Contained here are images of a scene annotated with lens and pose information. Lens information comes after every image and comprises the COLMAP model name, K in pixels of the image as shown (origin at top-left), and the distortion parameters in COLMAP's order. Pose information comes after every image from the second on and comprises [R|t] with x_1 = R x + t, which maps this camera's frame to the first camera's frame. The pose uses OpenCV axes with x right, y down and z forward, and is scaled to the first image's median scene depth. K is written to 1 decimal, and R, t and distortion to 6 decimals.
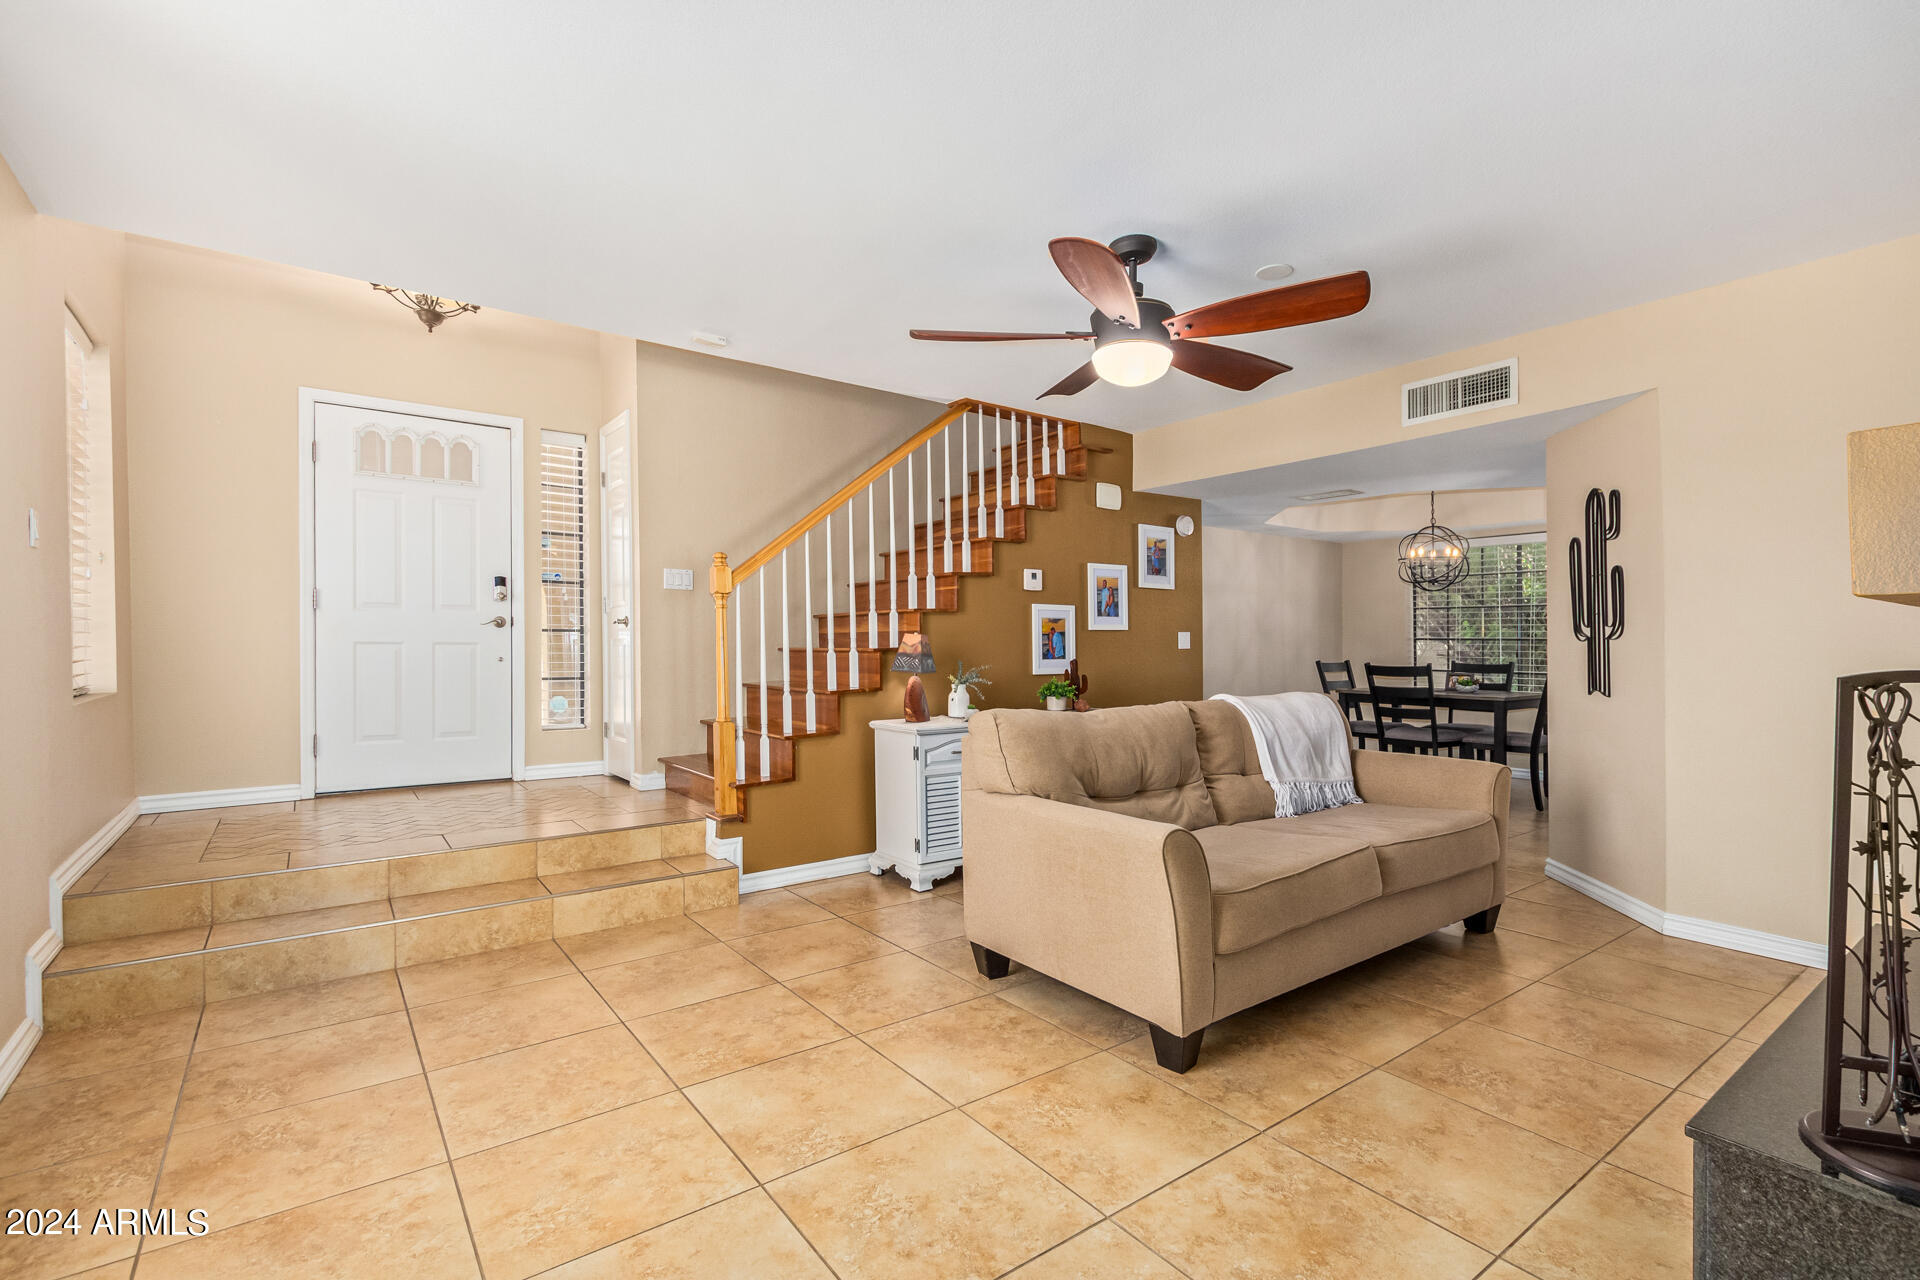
lens RADIAL K [[882.1, 0, 950.6], [0, 882.1, 632.0], [0, 0, 1]] dist [0.001674, -0.000204]
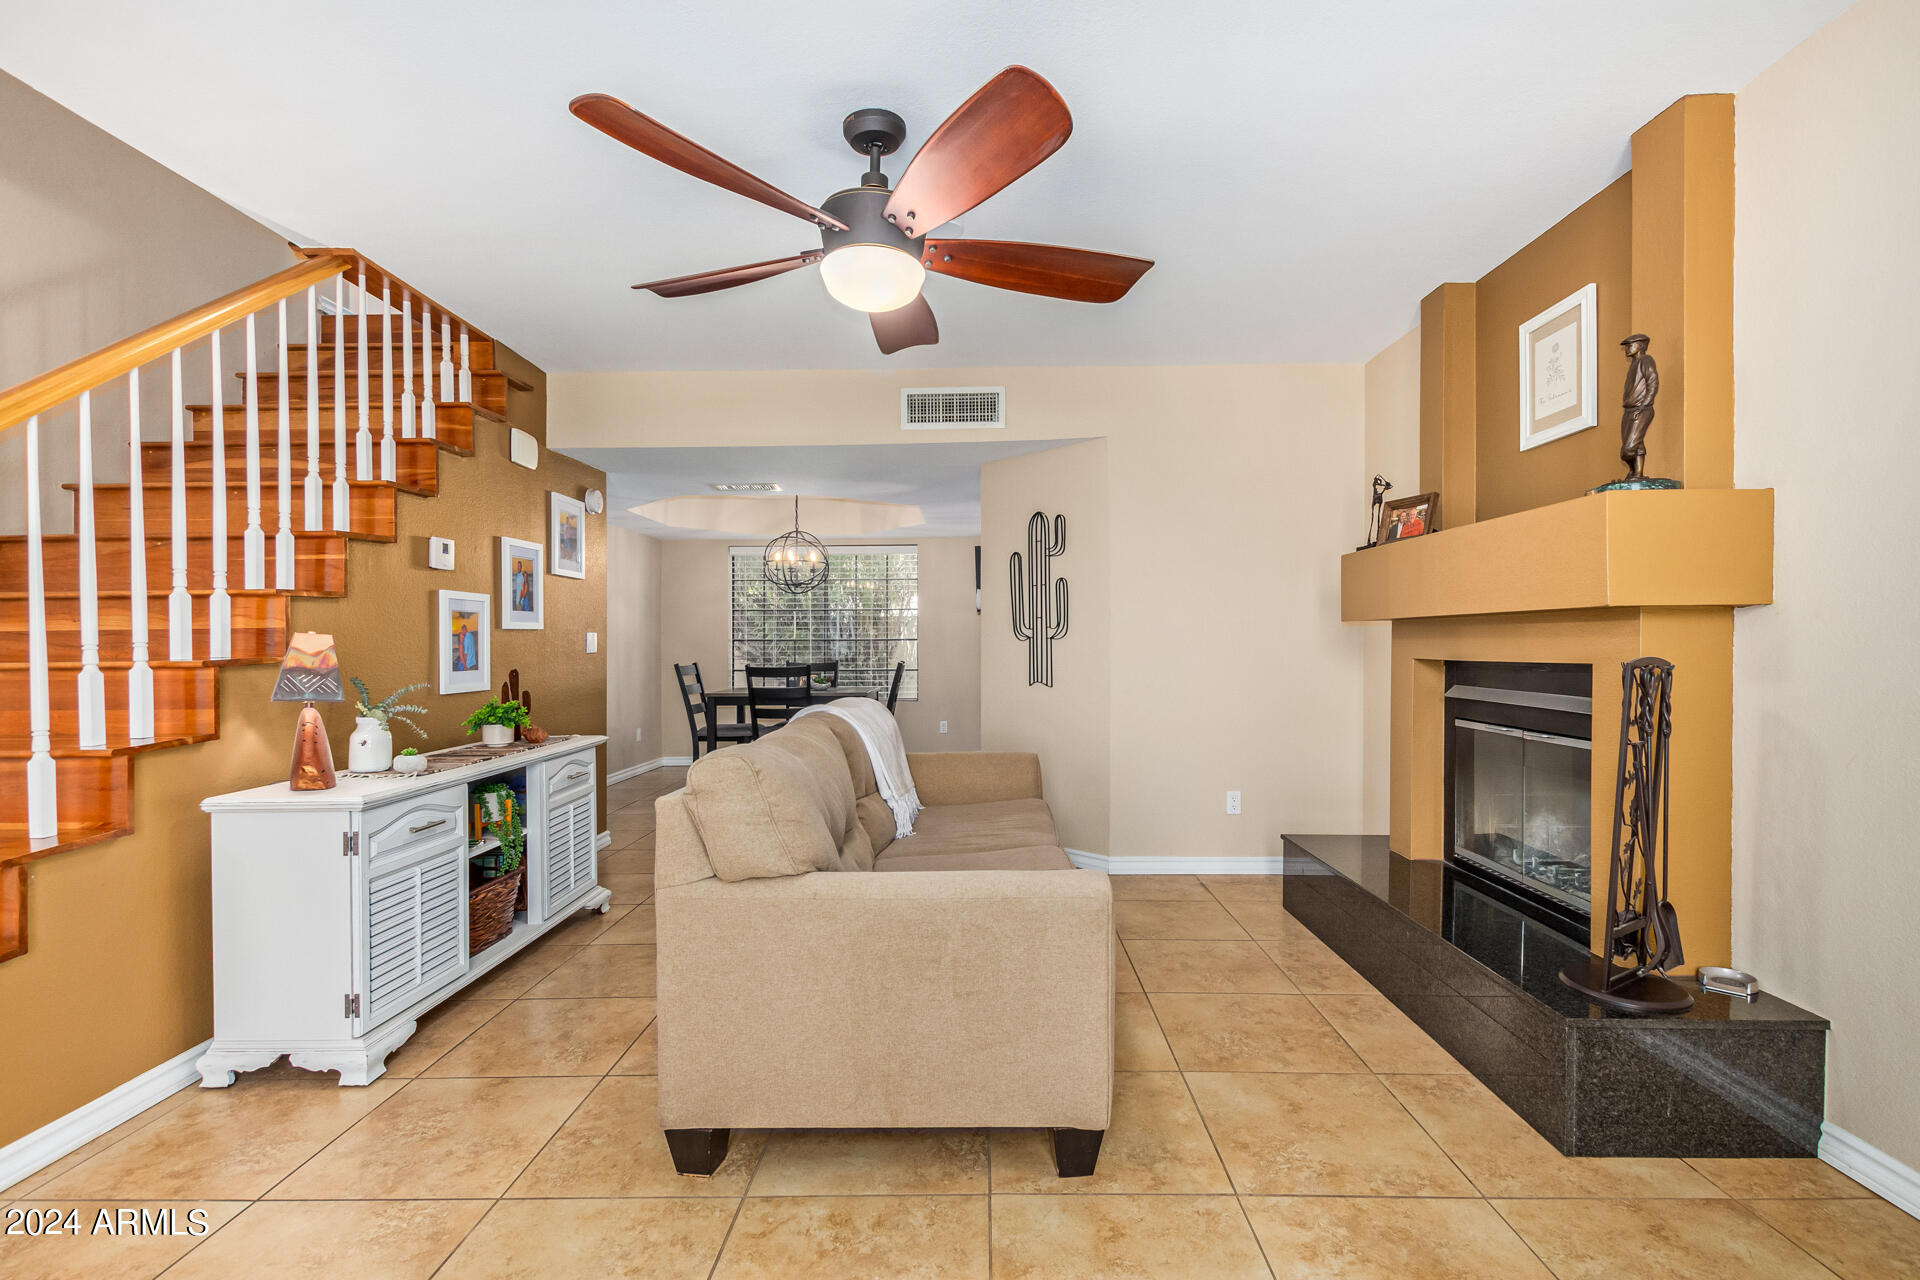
lens RADIAL K [[882.1, 0, 973.4], [0, 882.1, 634.5], [0, 0, 1]] dist [0.001674, -0.000204]
pose [[0.597278, 0.001268, 0.802033, -0.228891], [-0.001268, 0.999999, -0.000636, 0.002748], [-0.802033, -0.000637, 0.597279, 0.304208]]
